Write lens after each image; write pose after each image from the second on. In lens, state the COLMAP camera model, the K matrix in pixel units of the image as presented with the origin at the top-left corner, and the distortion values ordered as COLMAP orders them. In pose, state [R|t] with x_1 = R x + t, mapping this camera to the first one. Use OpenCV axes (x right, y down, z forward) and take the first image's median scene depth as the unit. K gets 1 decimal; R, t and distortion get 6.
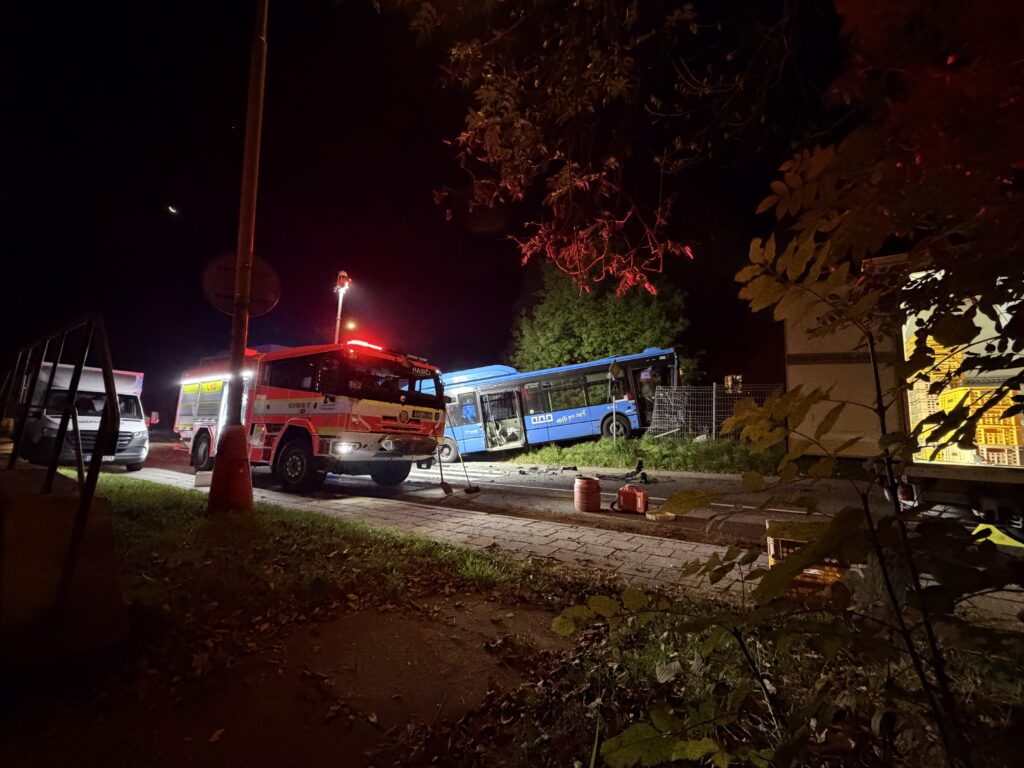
lens RADIAL K [[412.0, 0, 507.9], [0, 412.0, 380.0], [0, 0, 1]] dist [-0.002147, 0.000521]
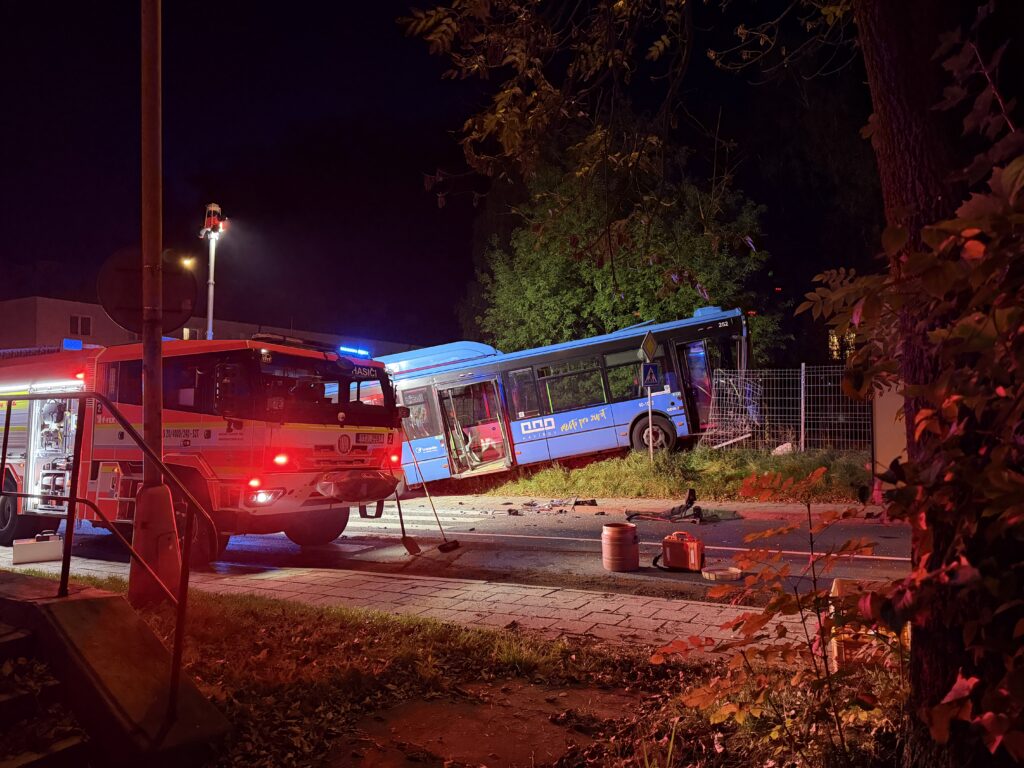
lens RADIAL K [[716.6, 0, 512.2], [0, 716.6, 378.1], [0, 0, 1]] dist [0.075719, -0.019353]
pose [[0.997092, -0.031773, 0.069261, -0.052872], [0.028134, 0.998203, 0.052910, -0.065041], [-0.070817, -0.050808, 0.996195, -0.162471]]
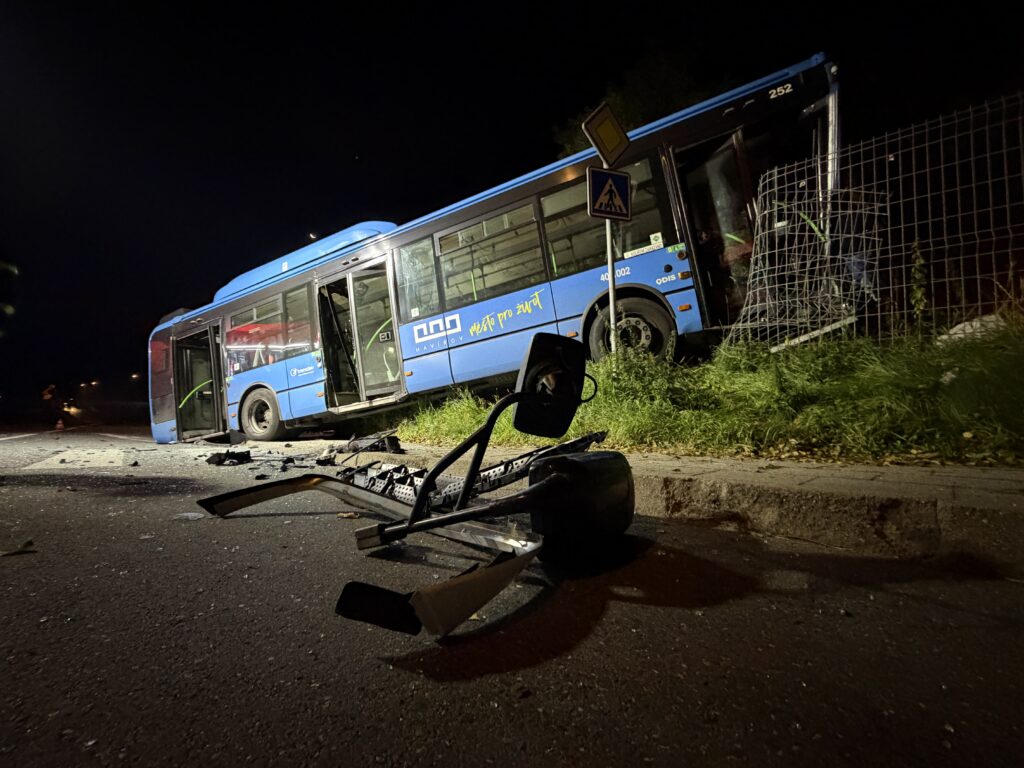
lens RADIAL K [[412.0, 0, 511.4], [0, 412.0, 381.4], [0, 0, 1]] dist [-0.002147, 0.000521]
pose [[0.973922, -0.023767, -0.225637, 0.404126], [0.023724, 0.999714, -0.002903, 0.250597], [0.225641, -0.002526, 0.974207, 1.086439]]
